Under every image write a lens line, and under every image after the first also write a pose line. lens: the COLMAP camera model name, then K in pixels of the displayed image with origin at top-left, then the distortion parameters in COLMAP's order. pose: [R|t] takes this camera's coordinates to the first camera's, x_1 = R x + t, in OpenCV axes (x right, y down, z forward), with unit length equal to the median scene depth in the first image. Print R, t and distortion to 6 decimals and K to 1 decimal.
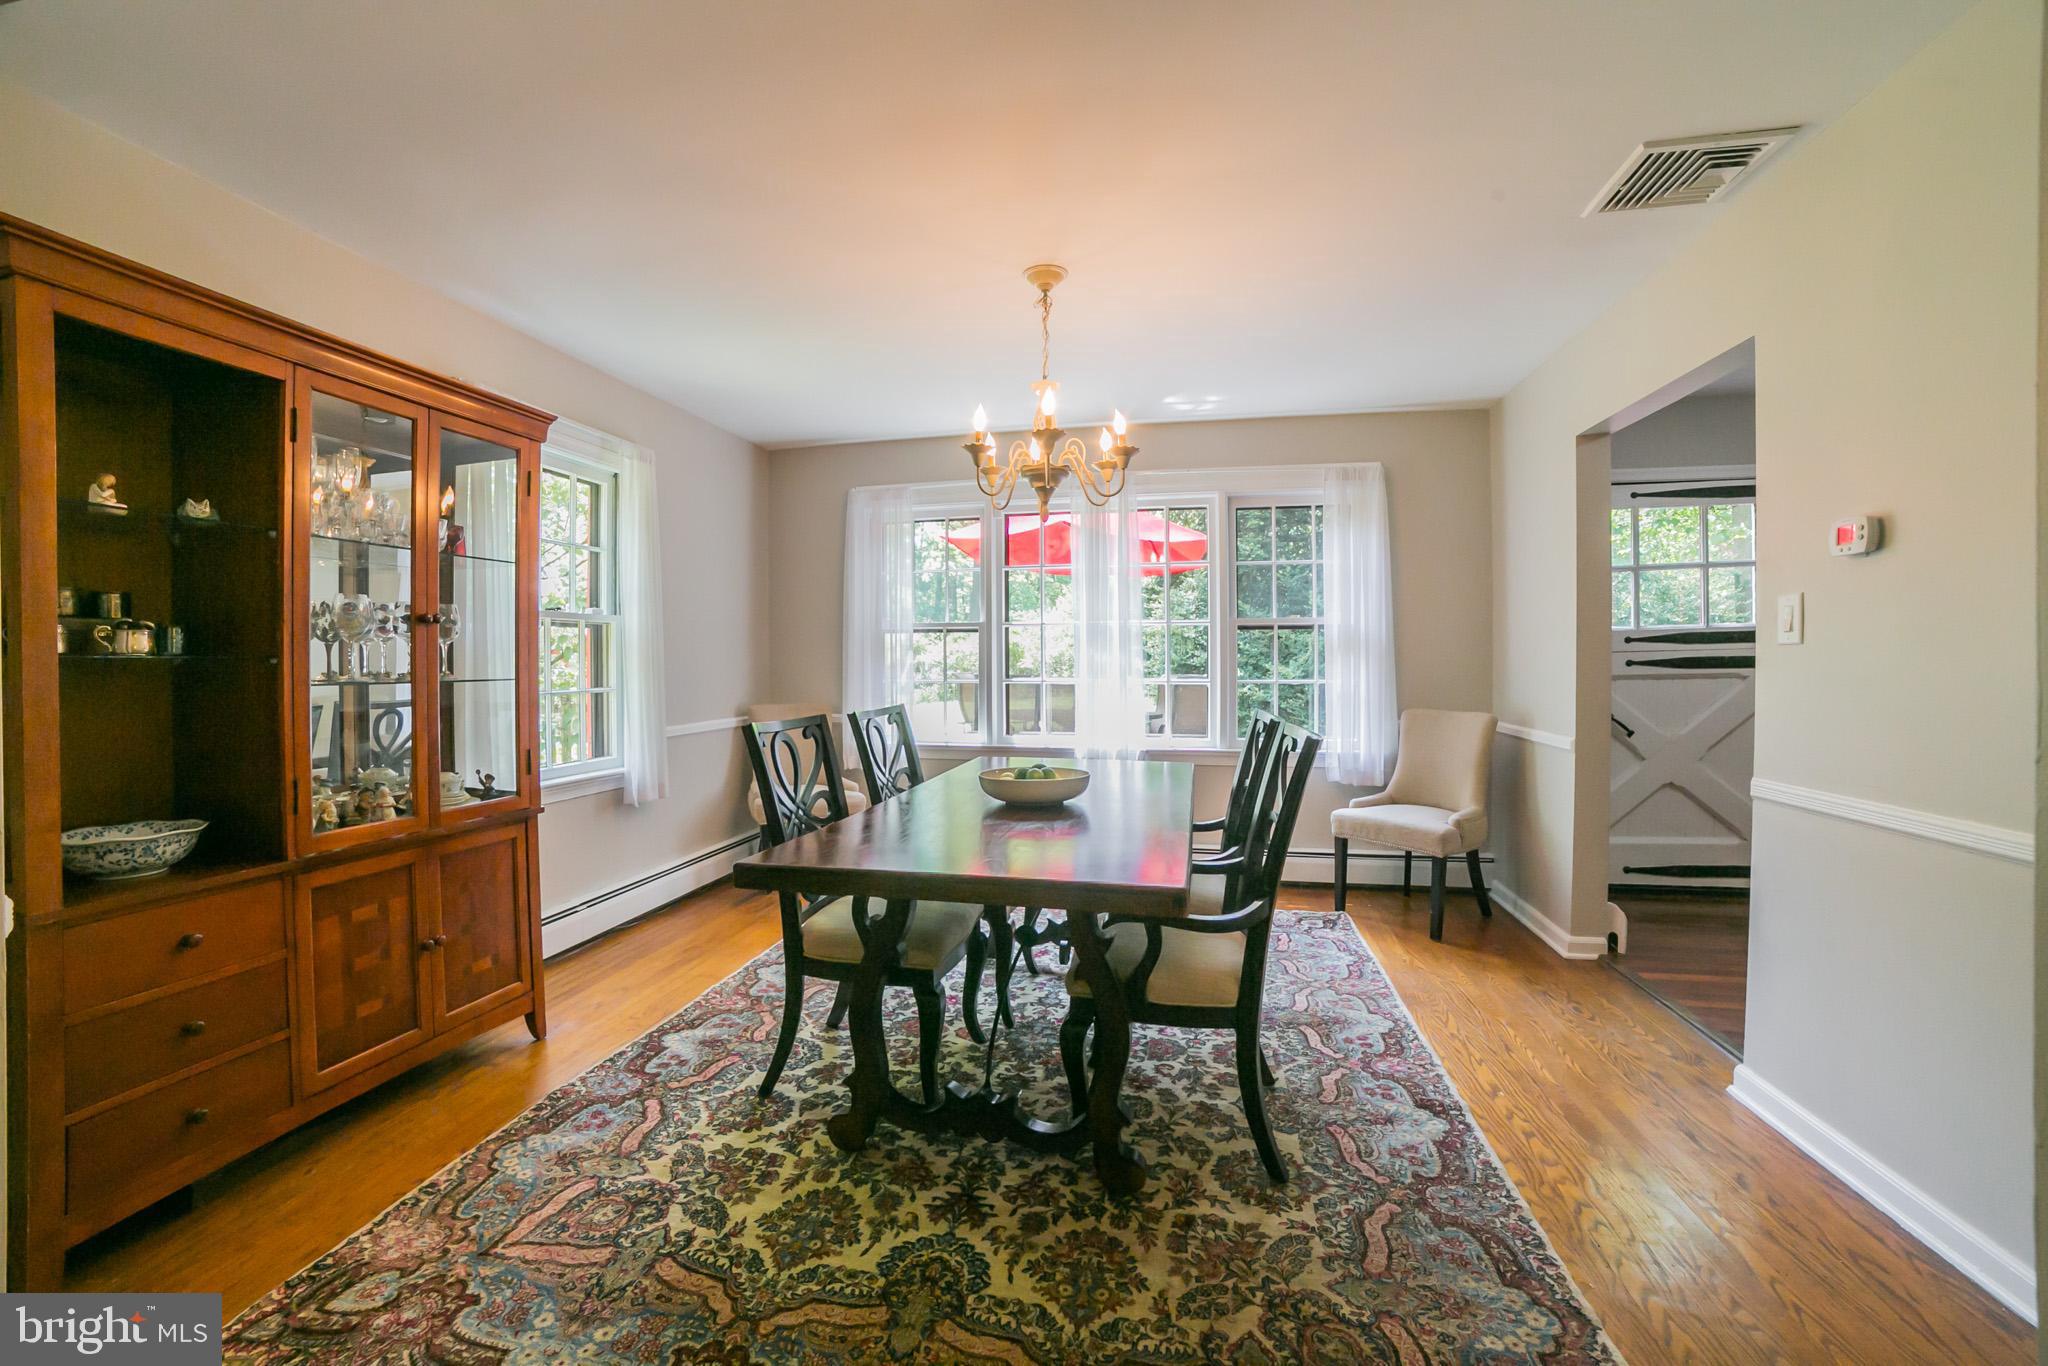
lens RADIAL K [[830.3, 0, 1030.3], [0, 830.3, 666.5], [0, 0, 1]] dist [-0.116411, 0.037458]
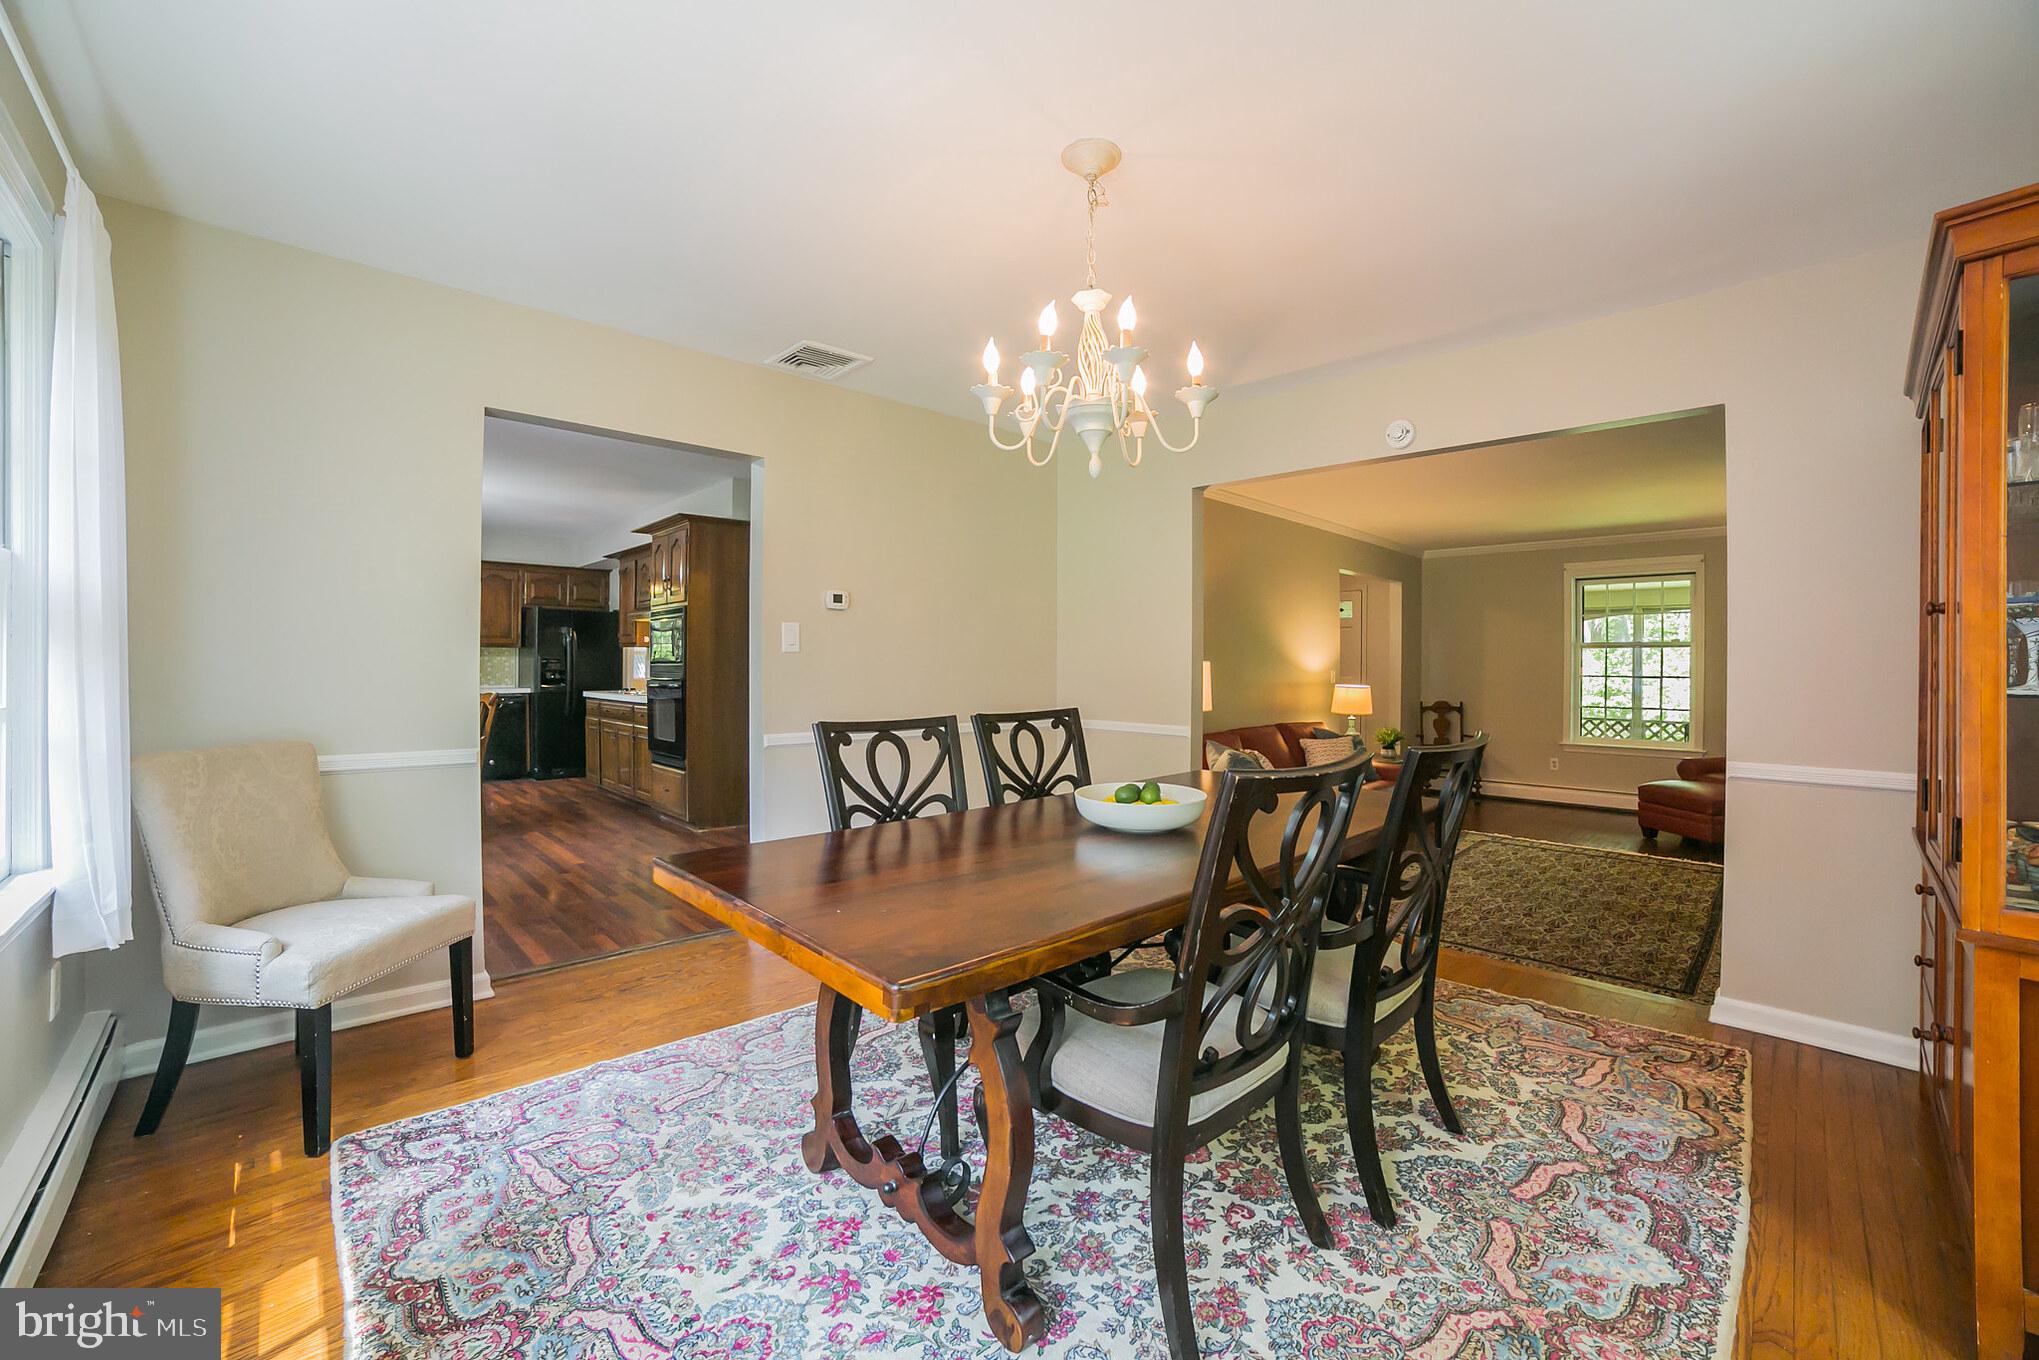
lens RADIAL K [[826.6, 0, 1025.8], [0, 826.6, 663.5], [0, 0, 1]] dist [-0.116411, 0.037458]
pose [[-0.823641, -0.001140, 0.567111, -0.453703], [0.000138, 0.999998, 0.002210, -0.000732], [-0.567112, 0.001898, -0.823639, 2.117608]]
